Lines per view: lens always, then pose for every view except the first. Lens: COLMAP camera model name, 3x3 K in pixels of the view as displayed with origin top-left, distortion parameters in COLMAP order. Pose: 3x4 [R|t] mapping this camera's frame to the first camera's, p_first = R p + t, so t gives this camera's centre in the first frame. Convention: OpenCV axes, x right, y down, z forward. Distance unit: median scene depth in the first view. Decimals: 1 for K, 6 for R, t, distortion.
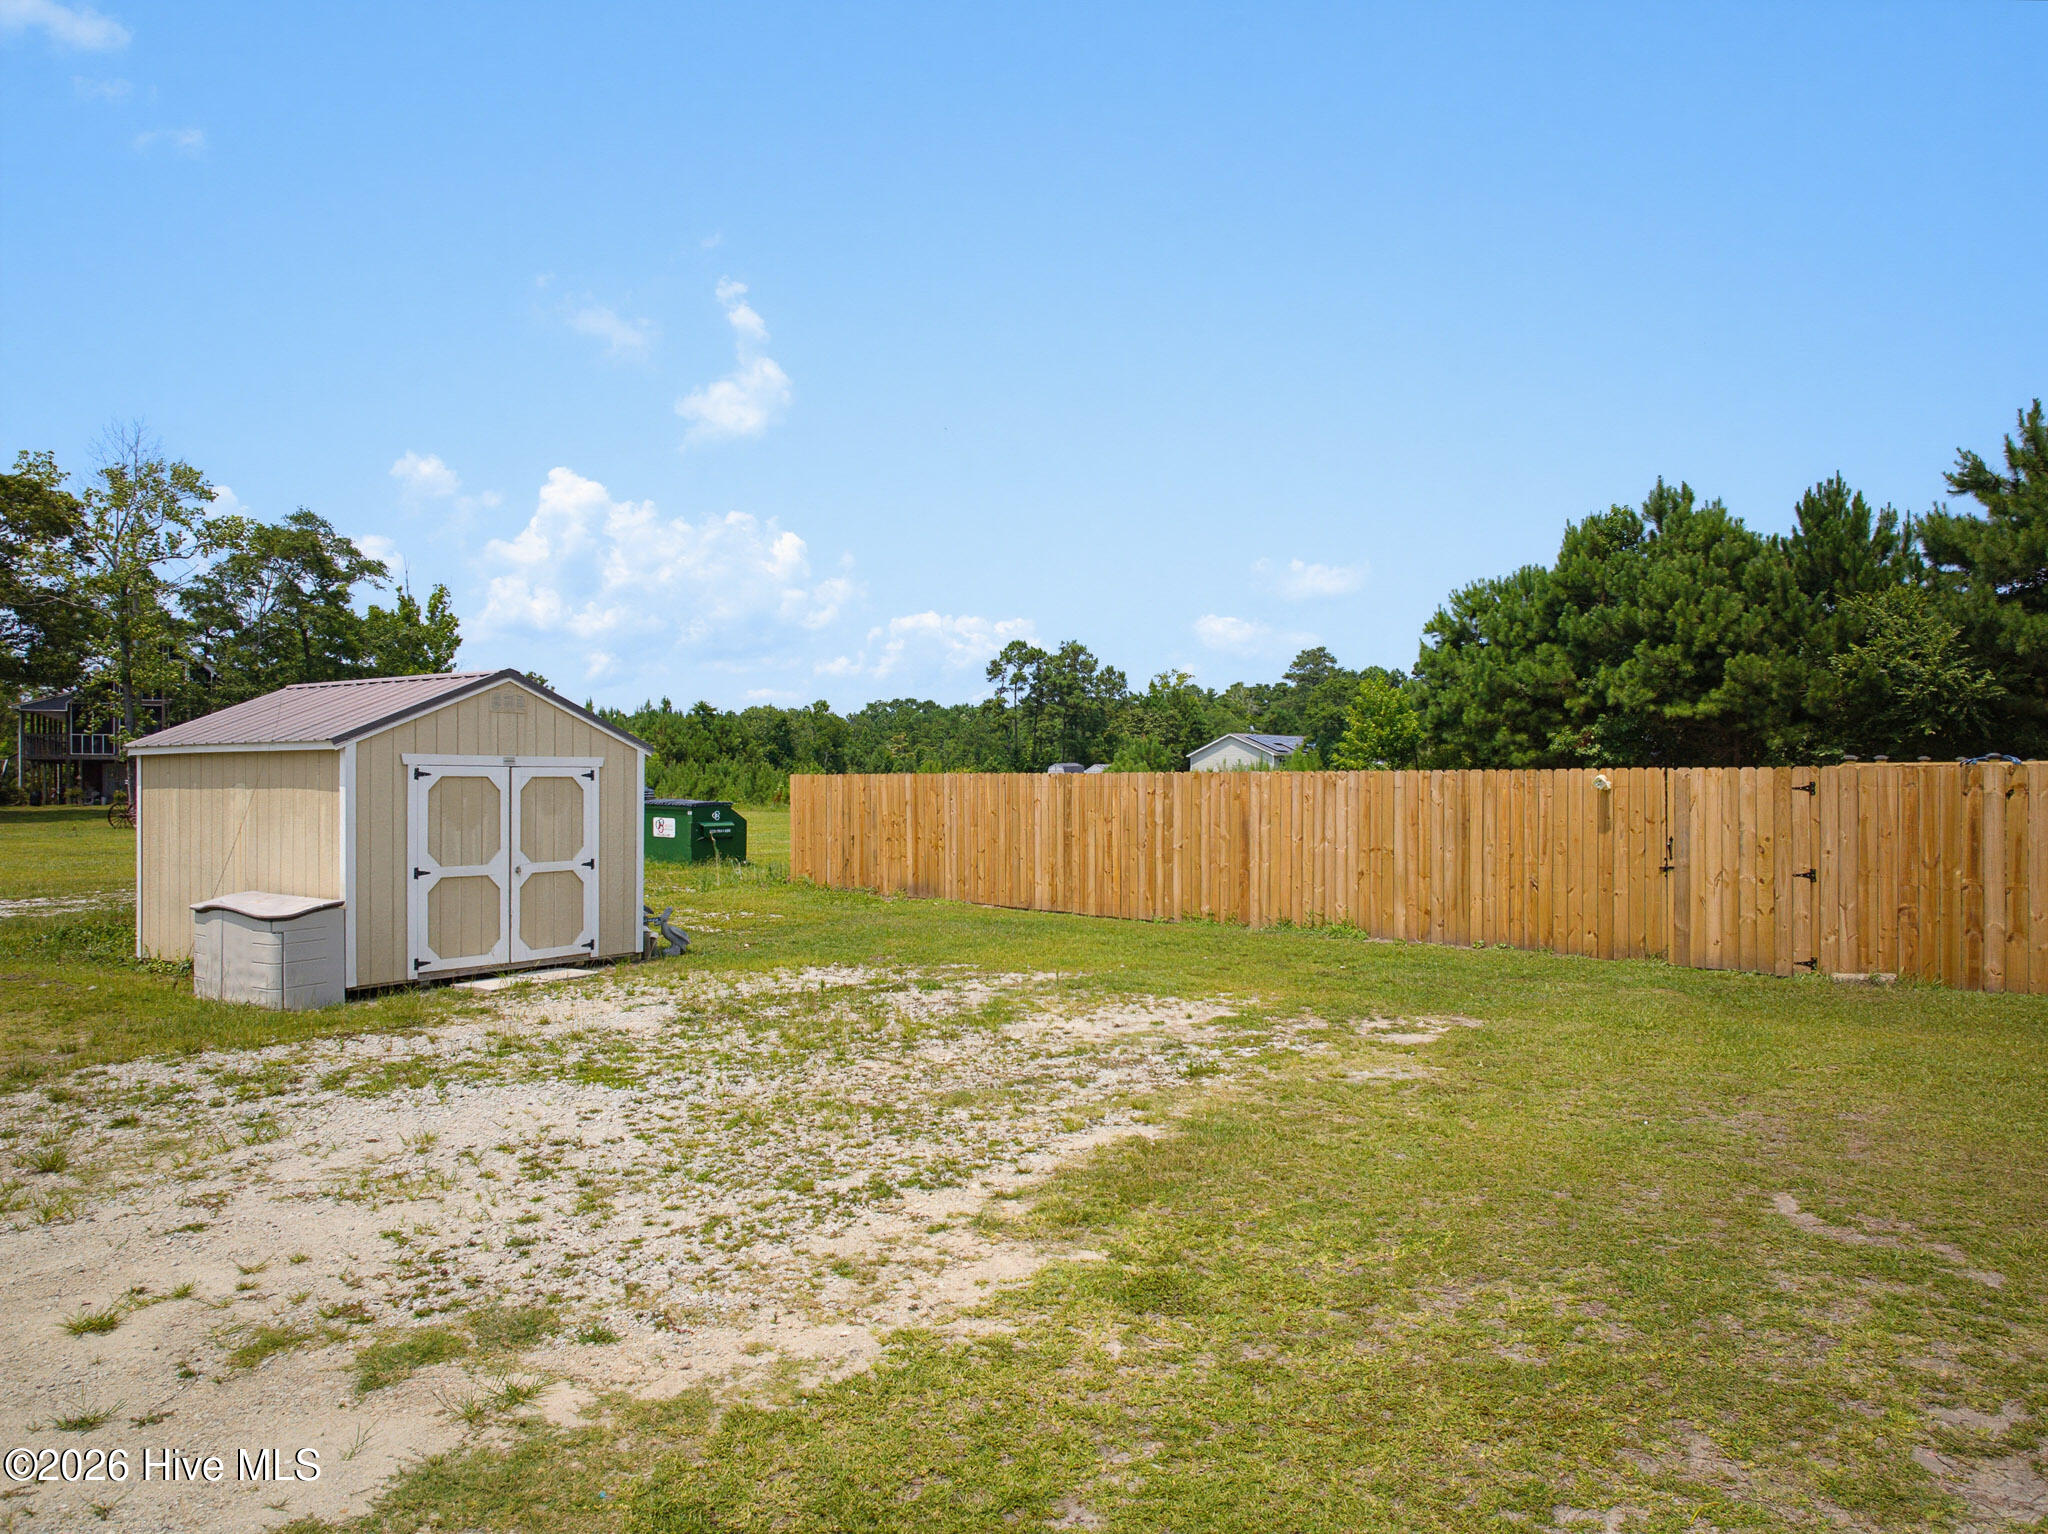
lens RADIAL K [[1436.8, 0, 1024.0], [0, 1436.8, 767.0], [0, 0, 1]] dist [-0.004179, -0.001788]
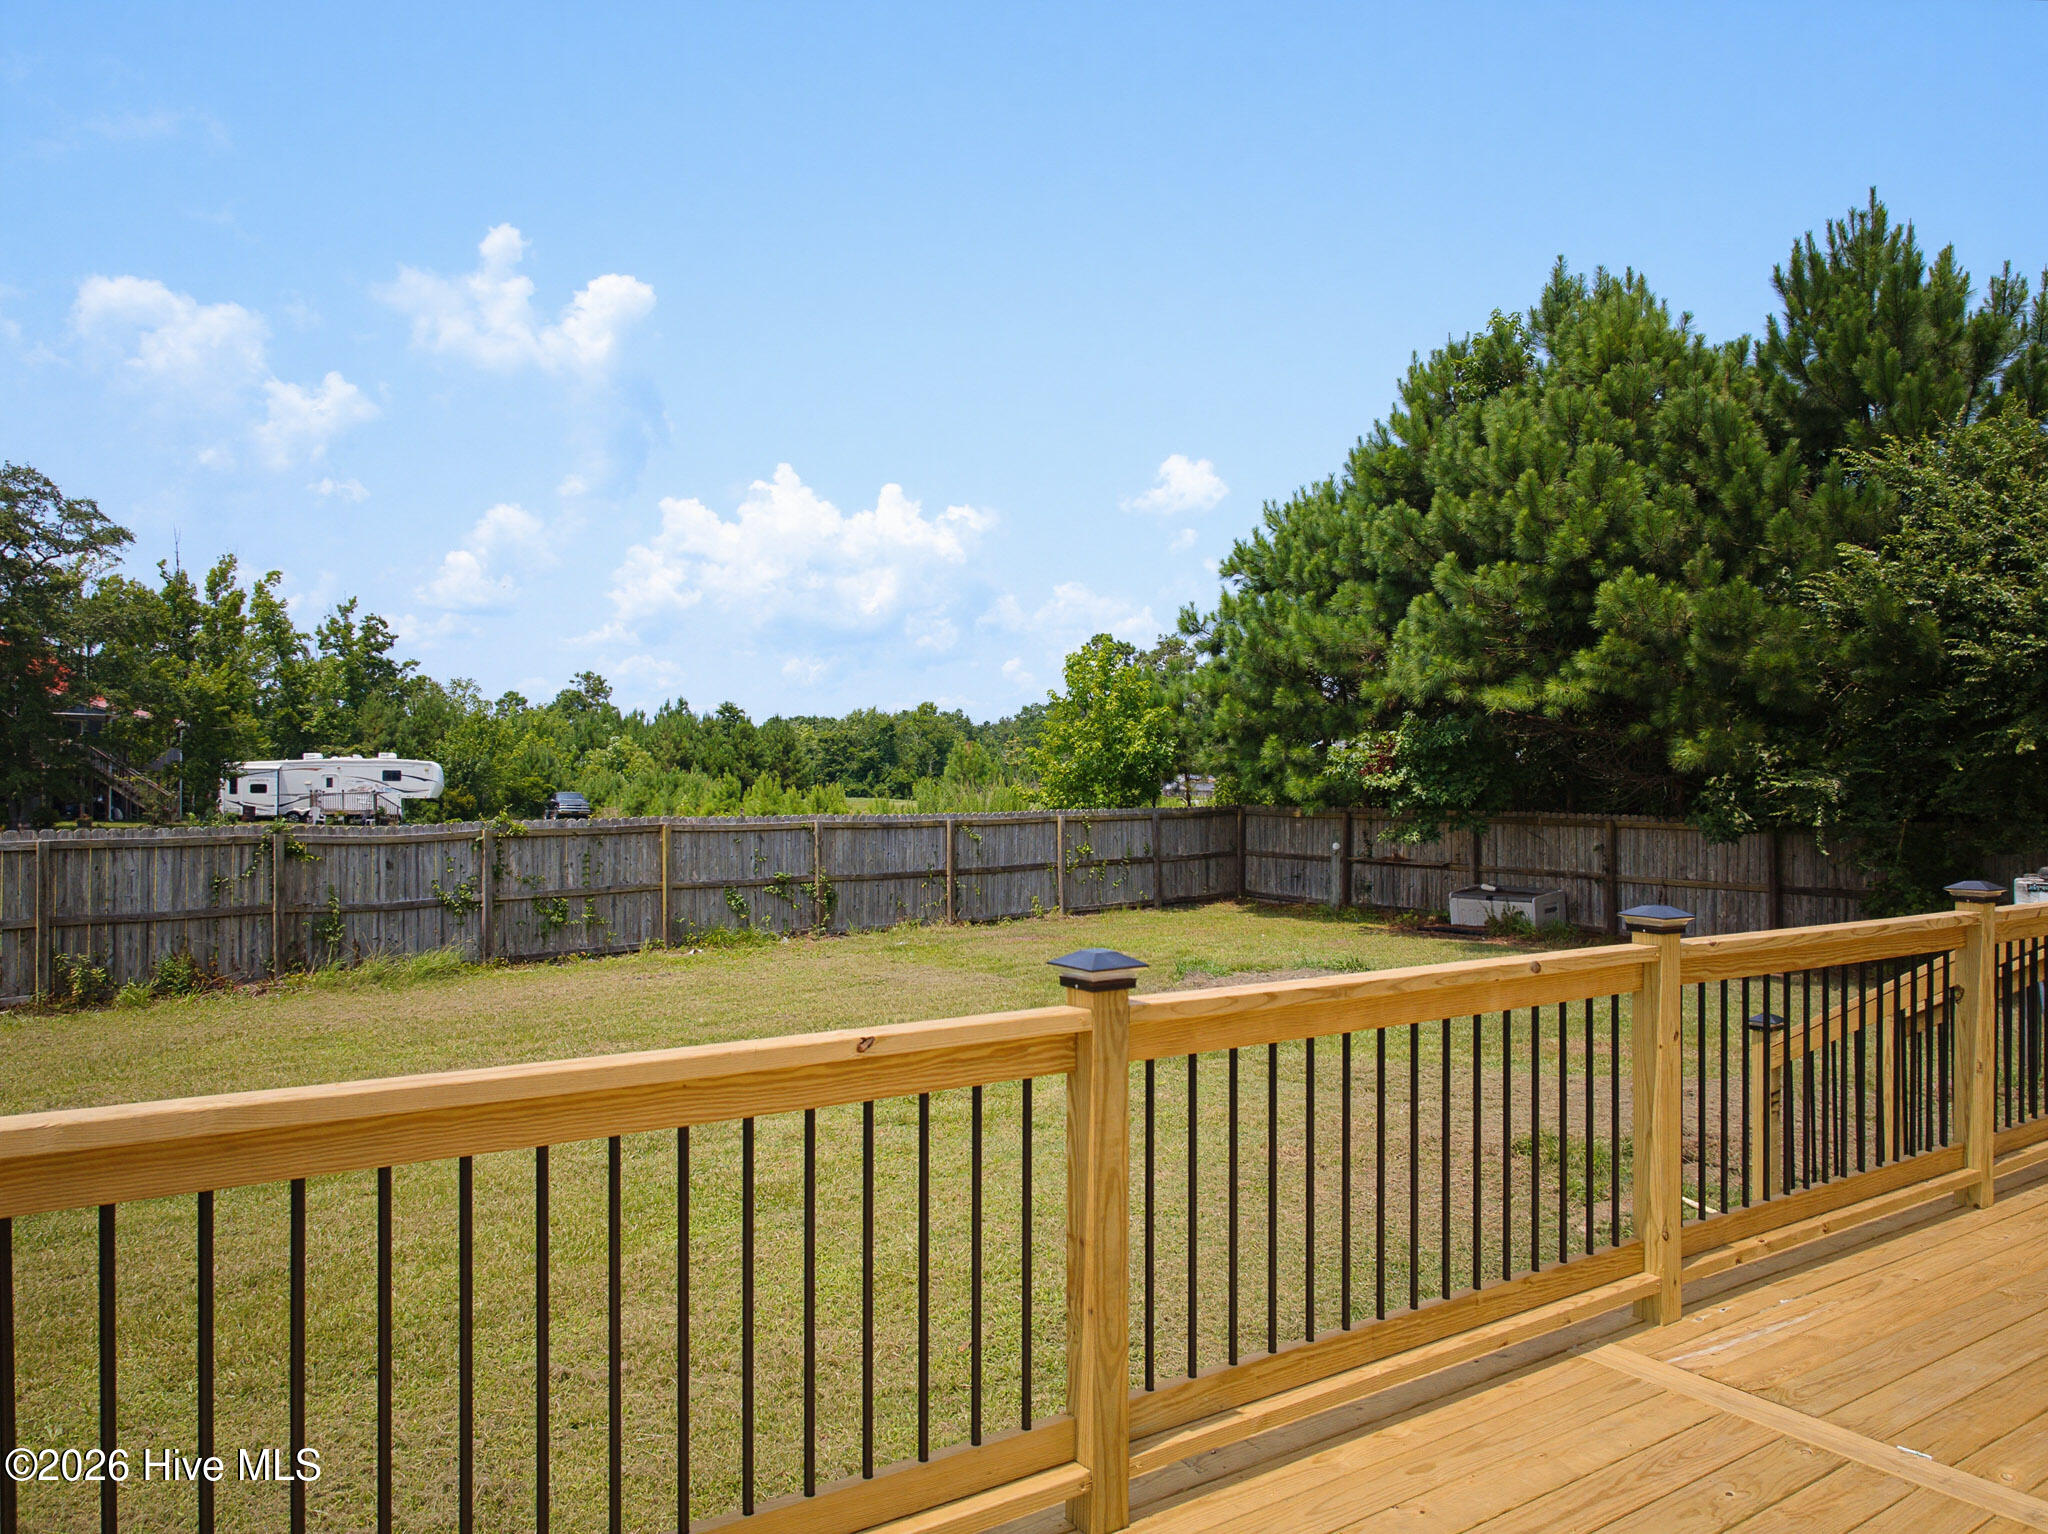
lens RADIAL K [[1438.6, 0, 1029.6], [0, 1438.6, 816.1], [0, 0, 1]] dist [0.001757, 0.002849]
pose [[0.986283, 0.011904, -0.164633, 0.367179], [-0.006930, 0.999503, 0.030754, -0.011503], [0.164918, -0.029191, 0.985875, 0.469437]]
